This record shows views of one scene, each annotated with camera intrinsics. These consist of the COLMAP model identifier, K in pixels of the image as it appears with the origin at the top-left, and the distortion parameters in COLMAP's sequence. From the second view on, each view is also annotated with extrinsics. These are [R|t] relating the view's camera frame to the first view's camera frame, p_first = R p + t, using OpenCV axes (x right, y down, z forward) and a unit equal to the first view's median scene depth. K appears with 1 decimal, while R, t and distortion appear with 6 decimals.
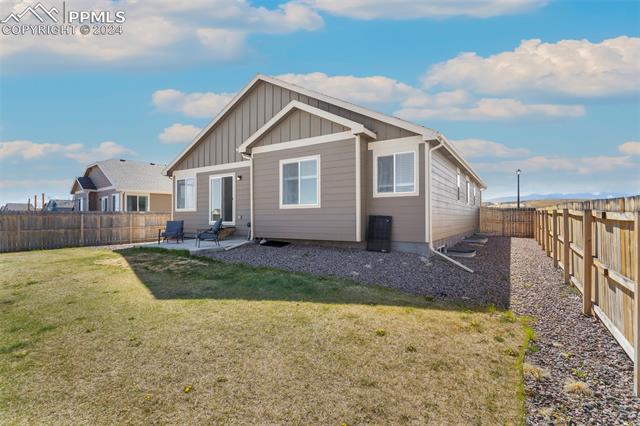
lens RADIAL K [[305.0, 0, 321.0], [0, 305.0, 207.4], [0, 0, 1]] dist [0.001587, 0.000342]
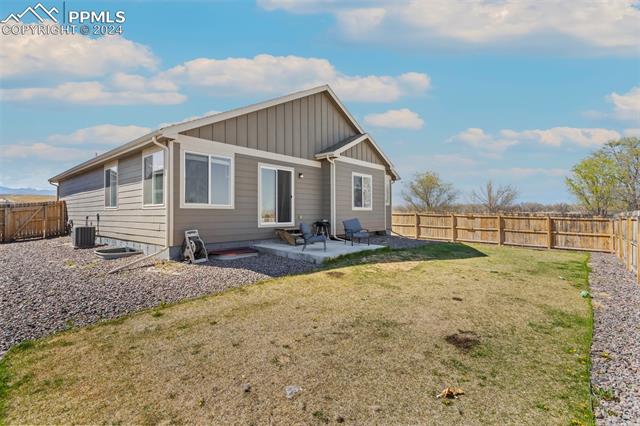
lens RADIAL K [[305.0, 0, 321.0], [0, 305.0, 207.4], [0, 0, 1]] dist [0.001587, 0.000342]
pose [[0.138919, 0.022254, 0.990054, -1.360368], [-0.034454, 0.999251, -0.017626, 0.018816], [-0.989704, -0.031663, 0.139582, 0.920491]]
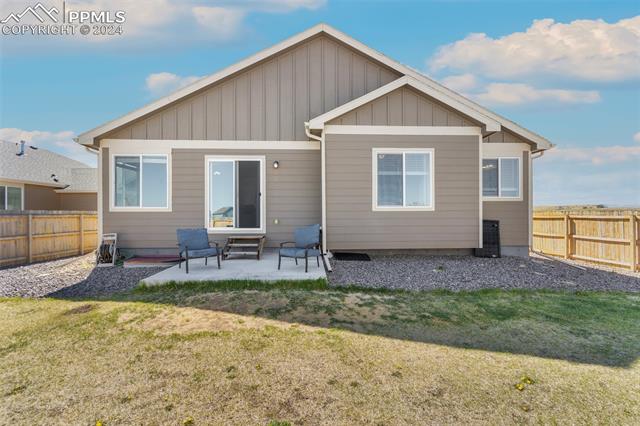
lens RADIAL K [[315.8, 0, 320.0], [0, 315.8, 213.0], [0, 0, 1]] dist [0.002838, 0.000231]
pose [[0.816101, 0.007584, 0.577859, -0.684818], [-0.020219, 0.999676, 0.015435, 0.000114], [-0.577555, -0.024281, 0.815991, 0.410332]]
